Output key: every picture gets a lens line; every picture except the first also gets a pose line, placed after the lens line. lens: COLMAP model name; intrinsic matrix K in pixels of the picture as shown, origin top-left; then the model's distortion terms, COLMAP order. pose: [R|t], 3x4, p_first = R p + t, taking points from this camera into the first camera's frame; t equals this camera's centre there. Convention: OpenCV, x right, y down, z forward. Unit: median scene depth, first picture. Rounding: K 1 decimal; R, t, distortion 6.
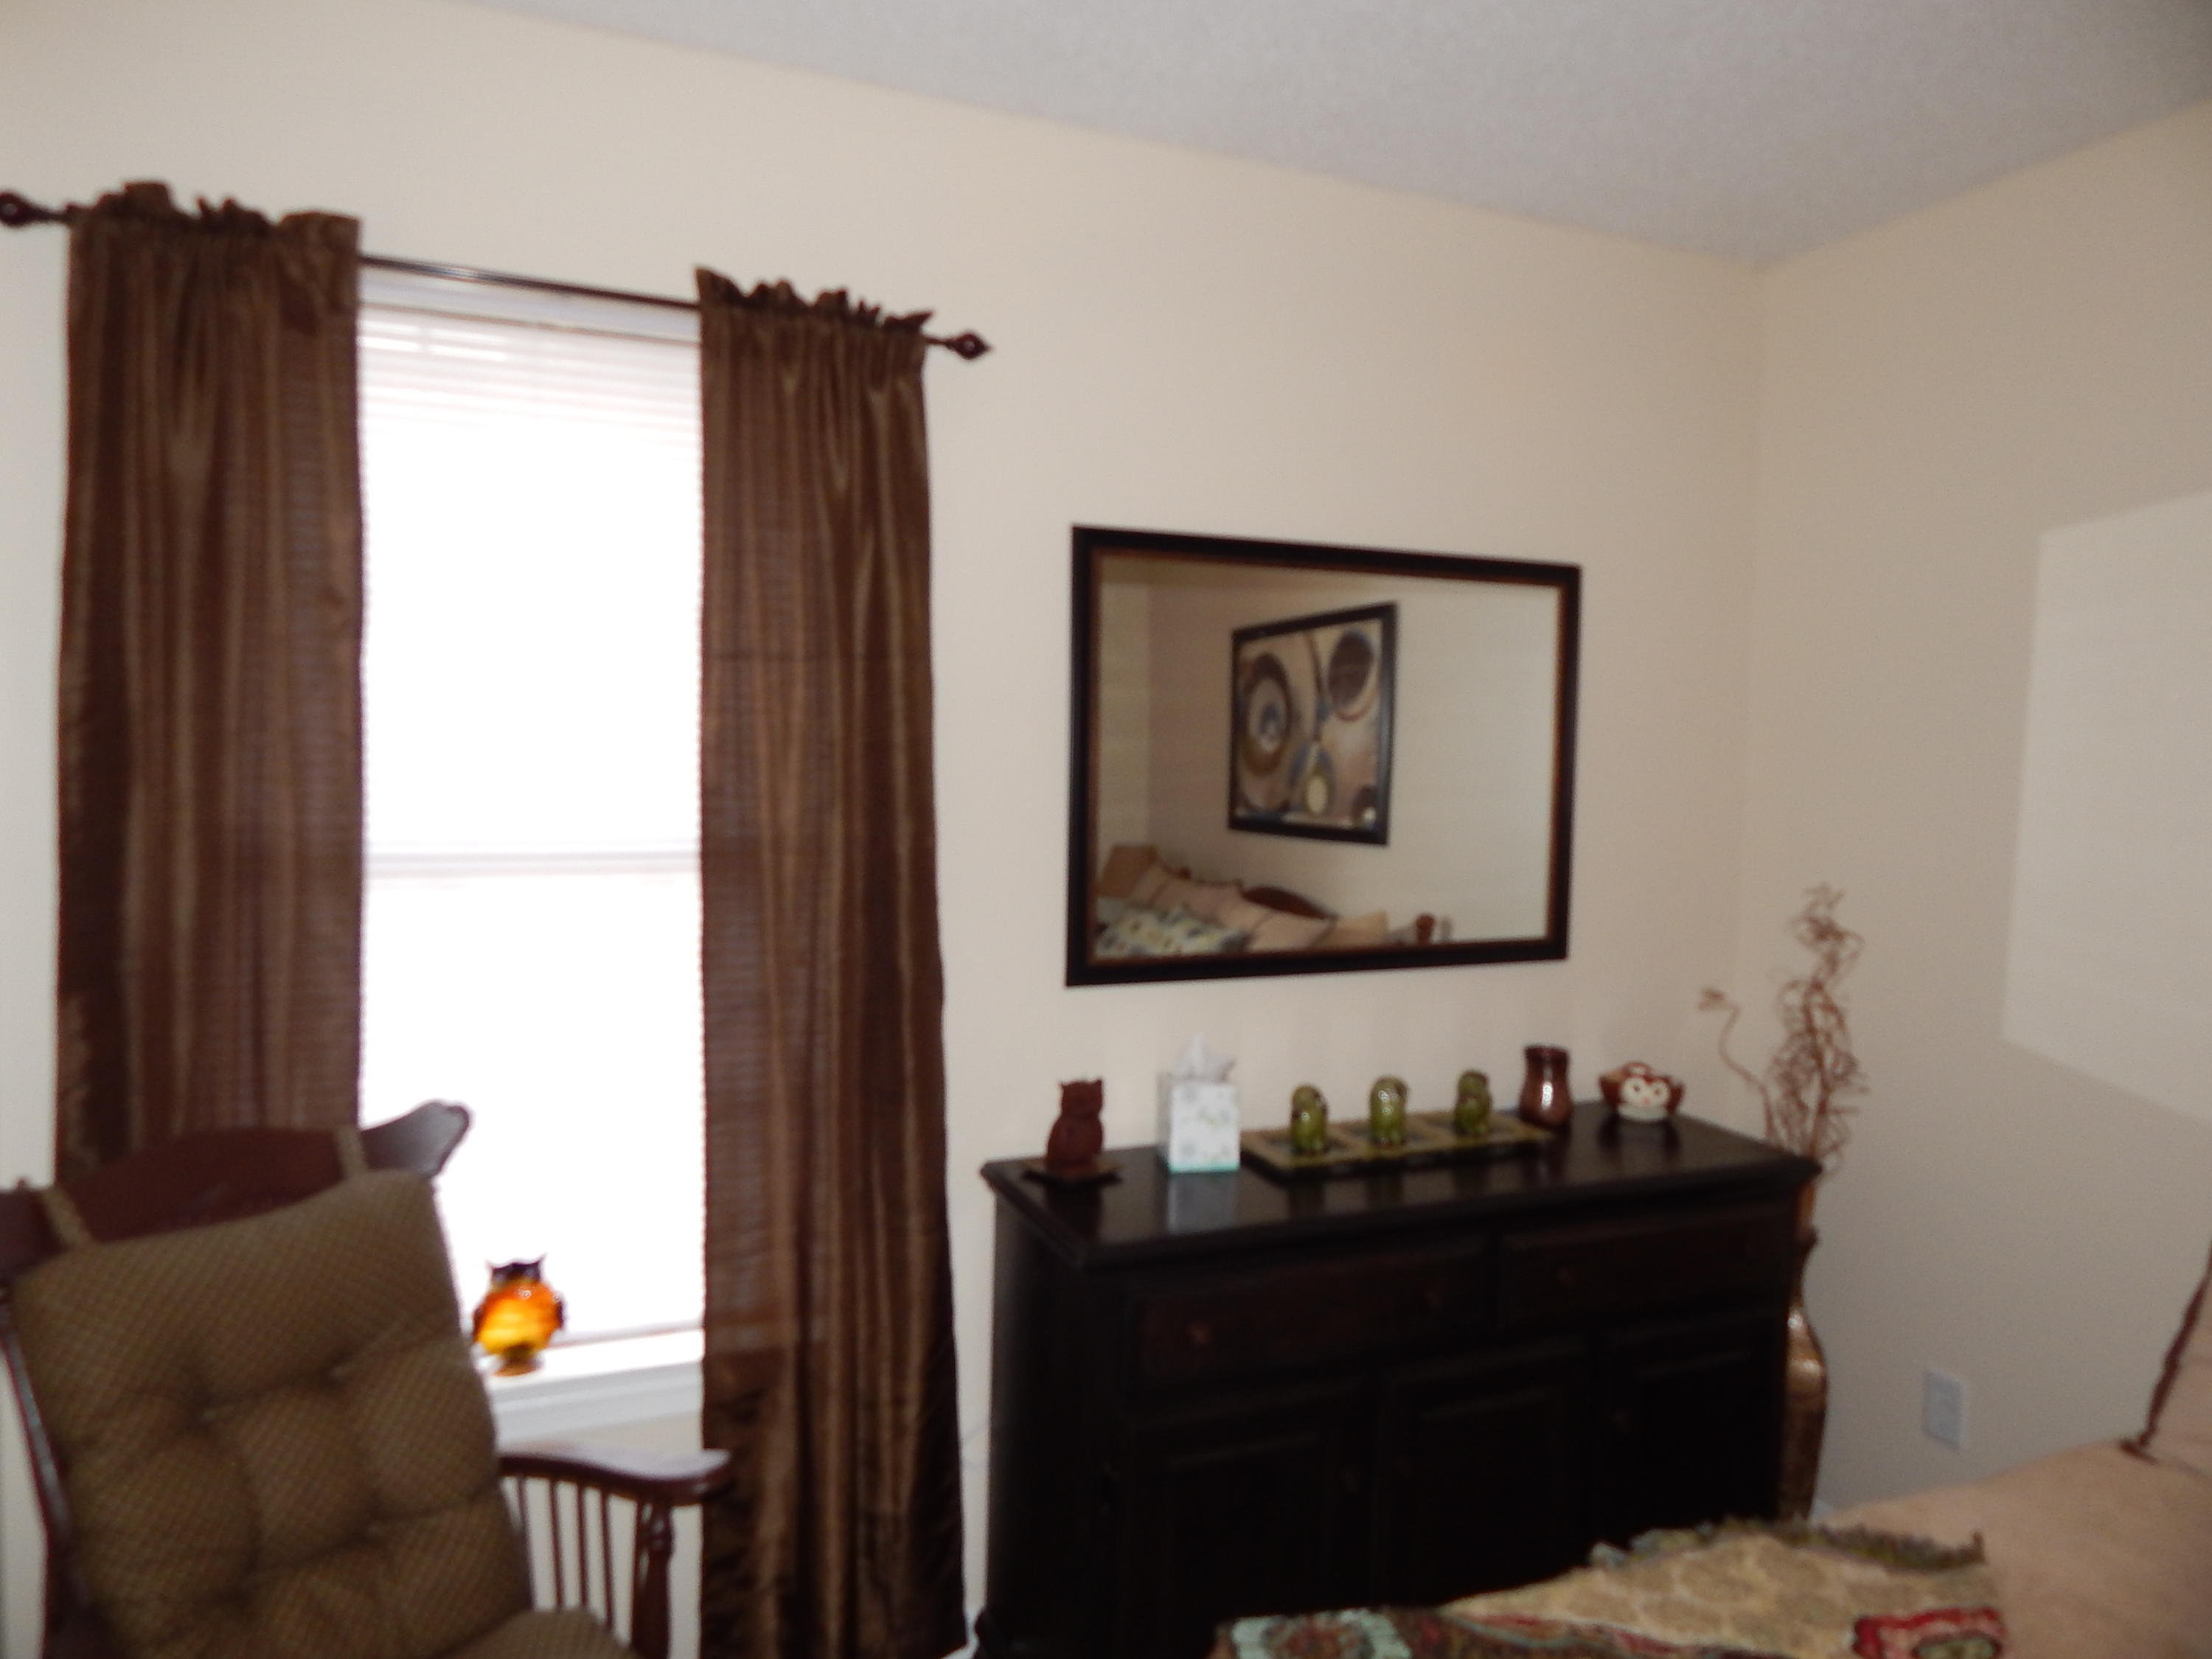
lens RADIAL K [[1481.4, 0, 1111.3], [0, 1481.4, 834.8], [0, 0, 1]] dist [0.010692, 0.003994]
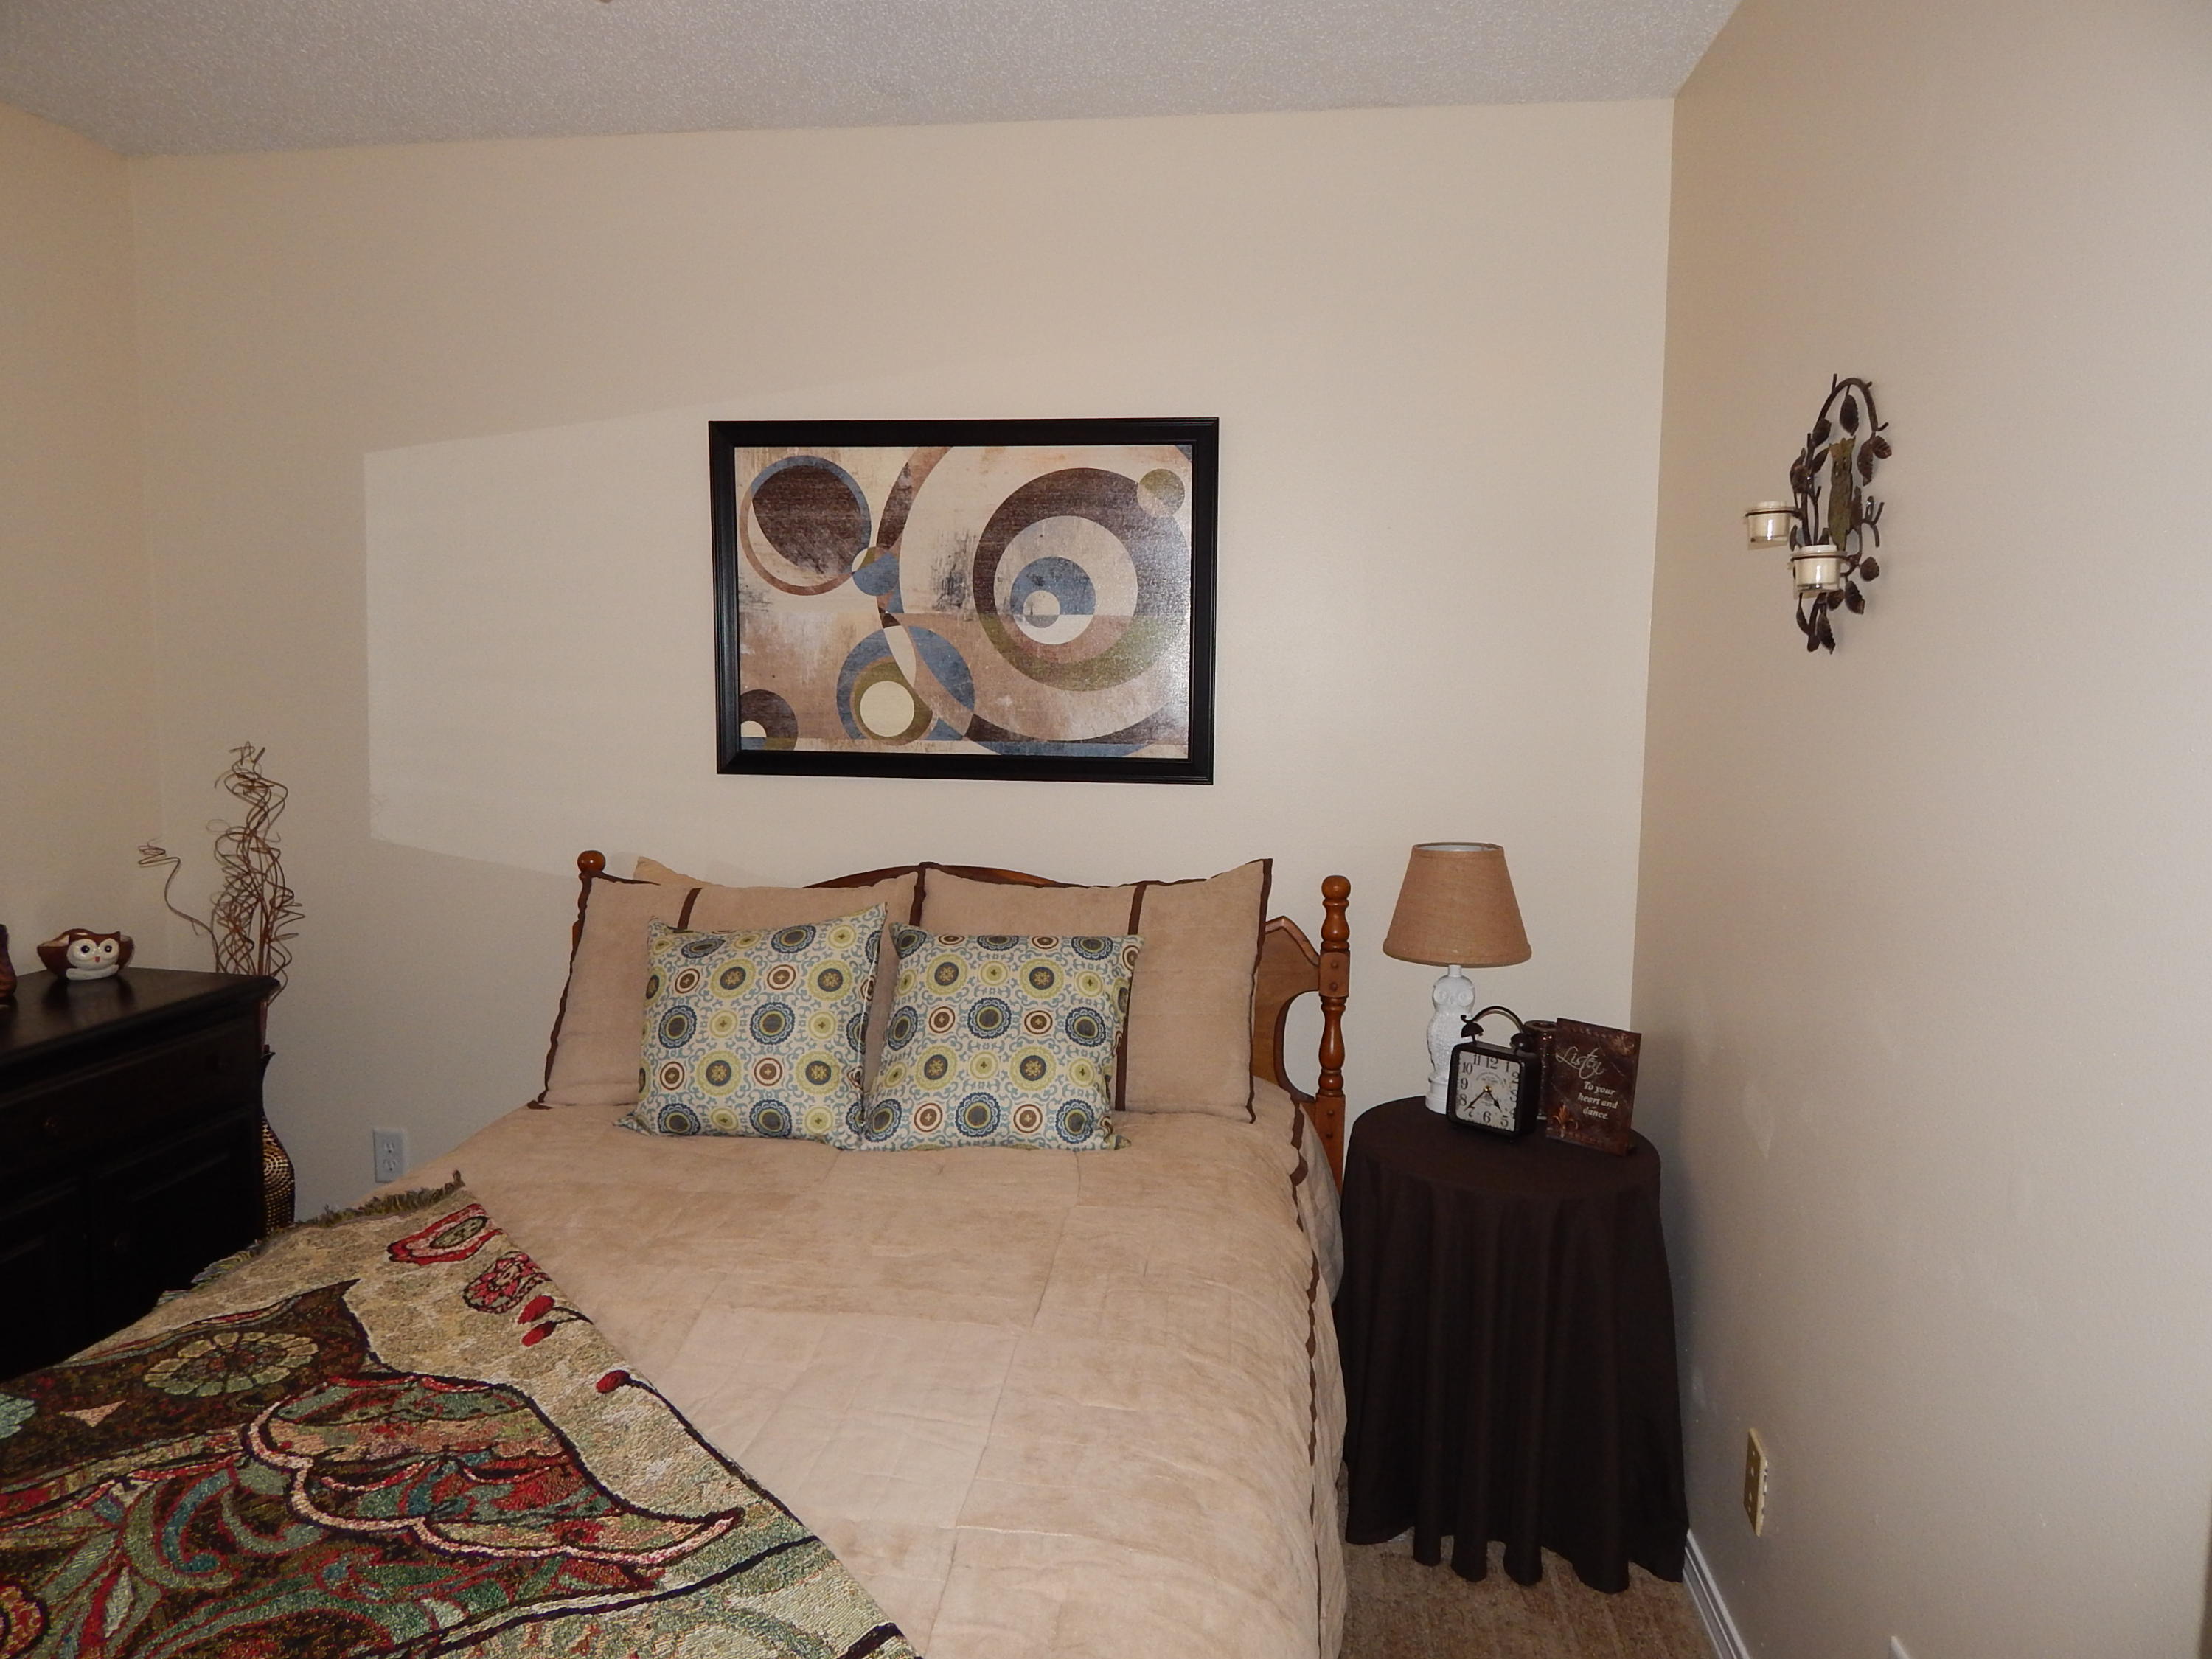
lens RADIAL K [[1451.9, 0, 1123.1], [0, 1451.9, 818.0], [0, 0, 1]] dist [0.001769, -0.005035]
pose [[0.505554, -0.099301, 0.857061, -0.137262], [0.043613, 0.995026, 0.089560, 0.021231], [-0.861692, -0.007898, 0.507370, -0.134835]]
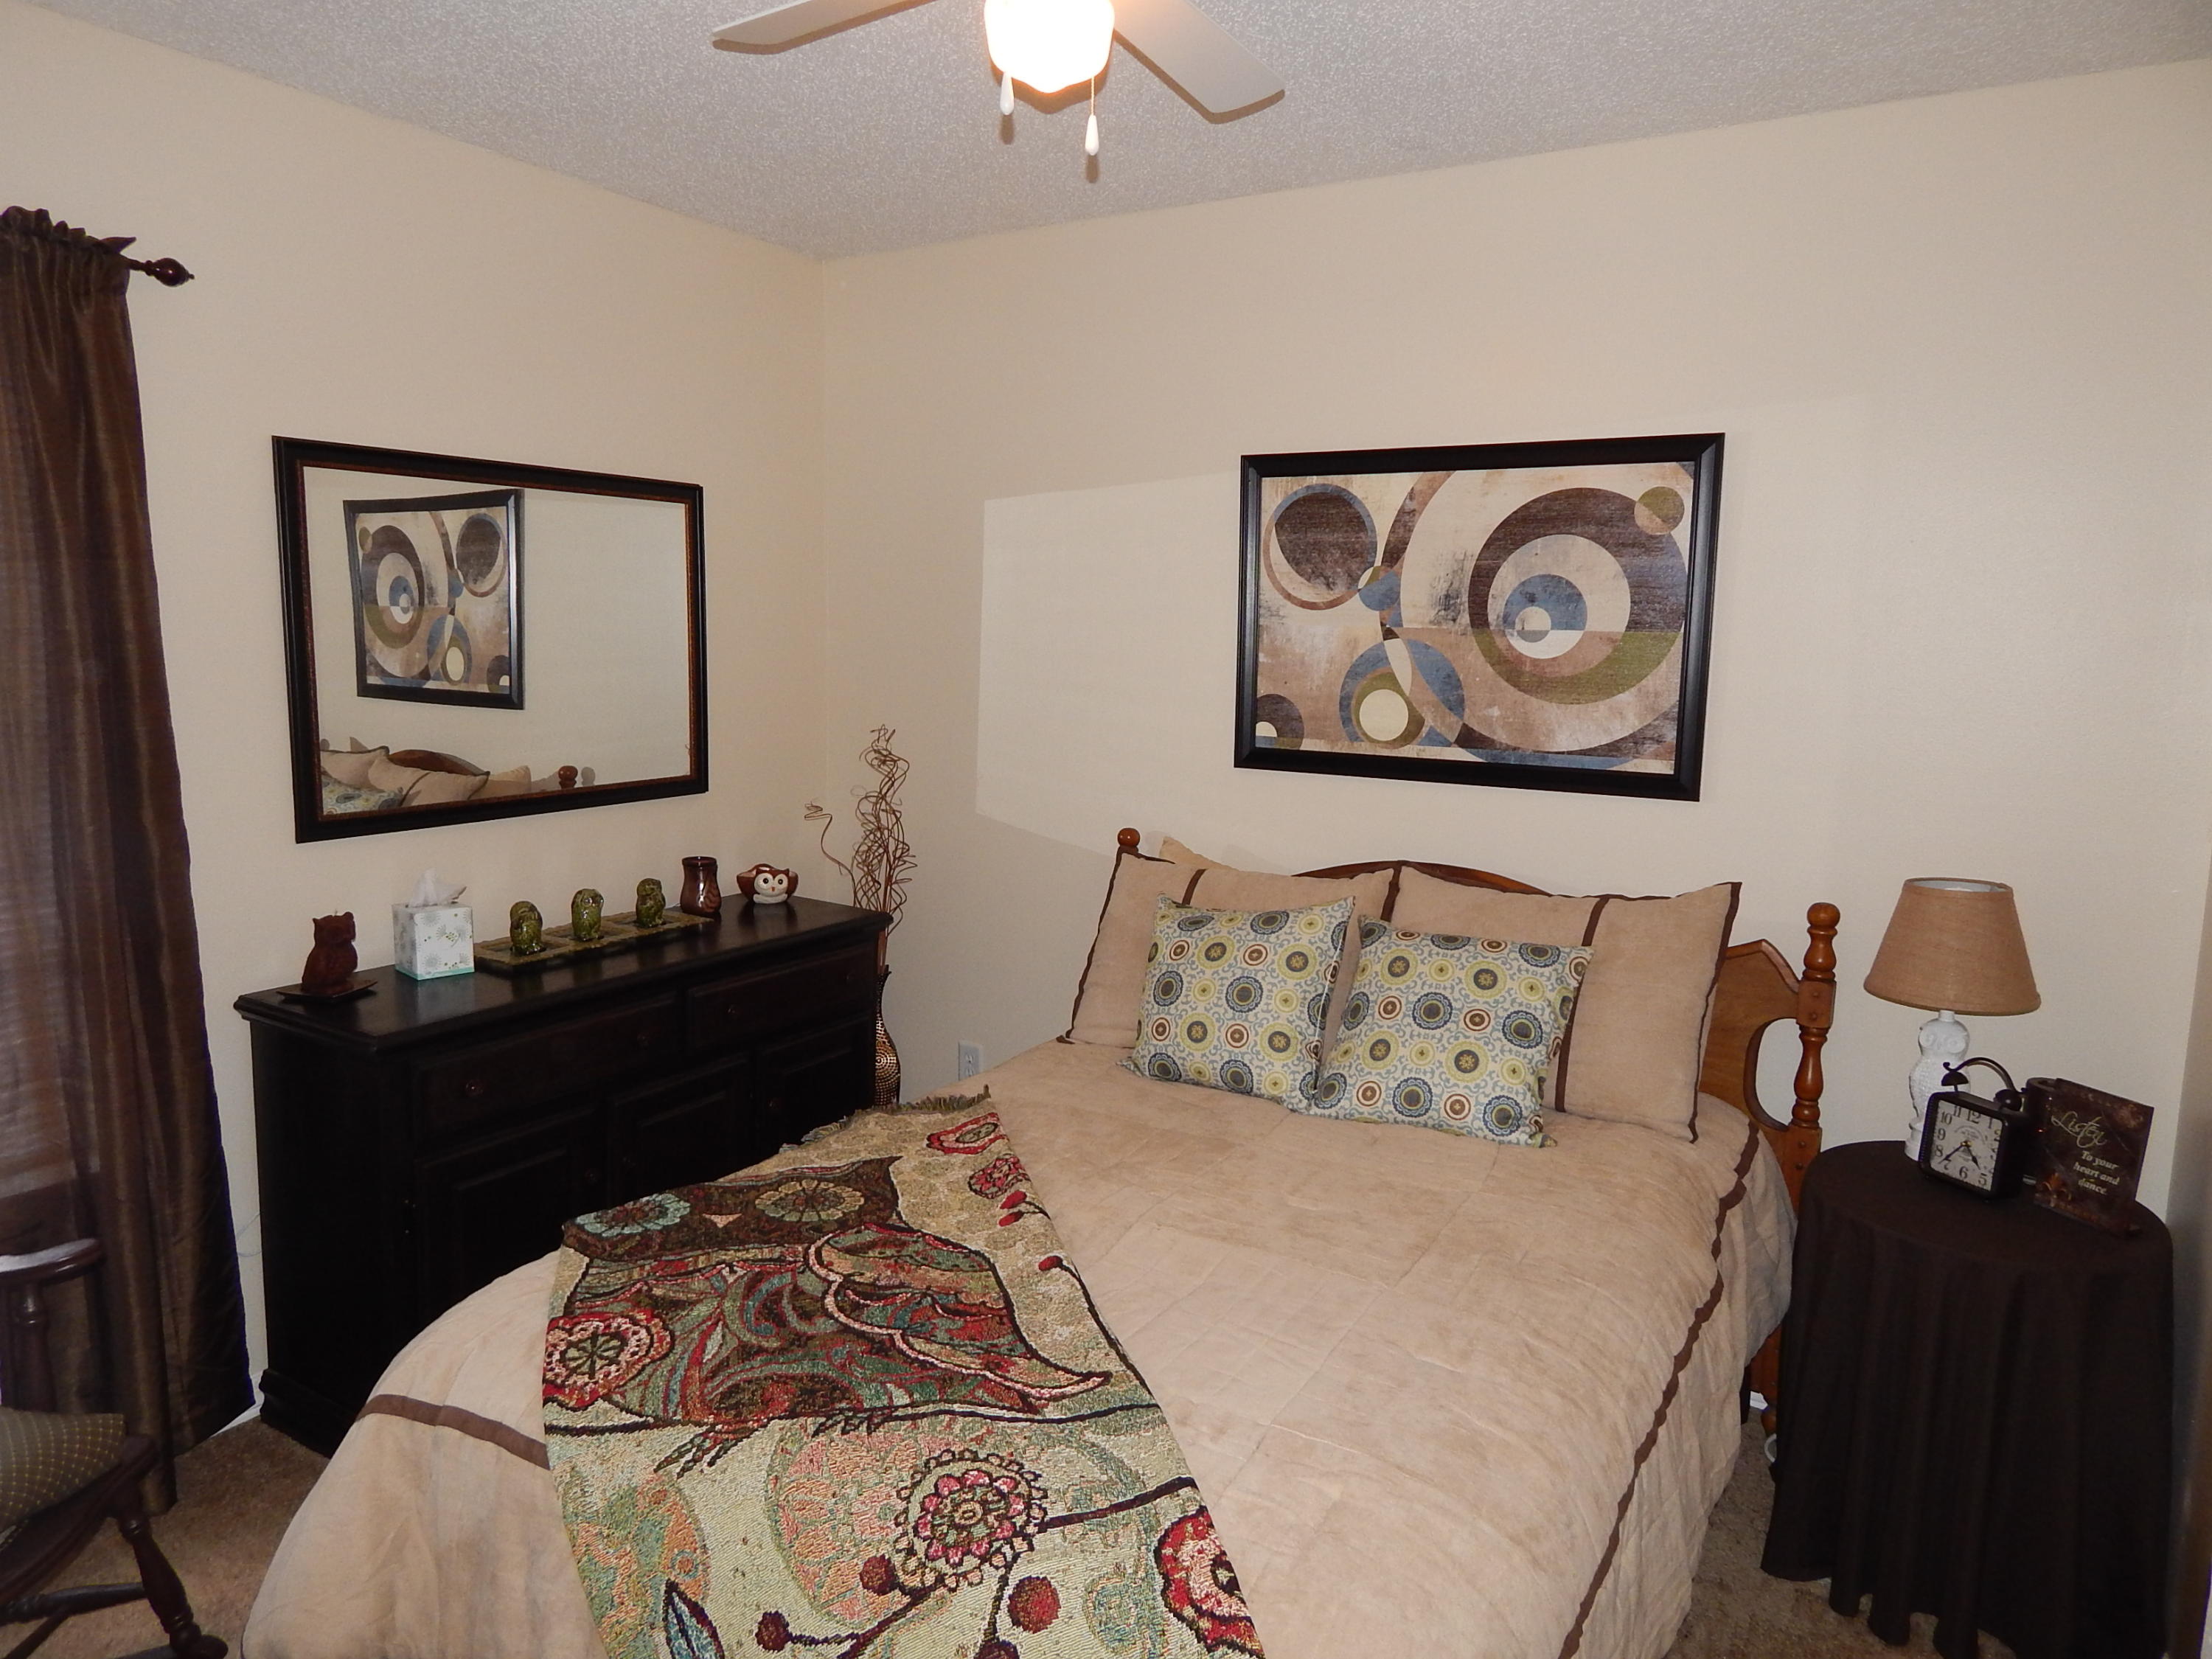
lens RADIAL K [[1451.9, 0, 1123.1], [0, 1451.9, 818.0], [0, 0, 1]] dist [0.001769, -0.005035]
pose [[0.810384, -0.079456, 0.580487, -0.149793], [0.026333, 0.994700, 0.099391, -0.010446], [-0.585307, -0.065259, 0.808181, -0.266543]]
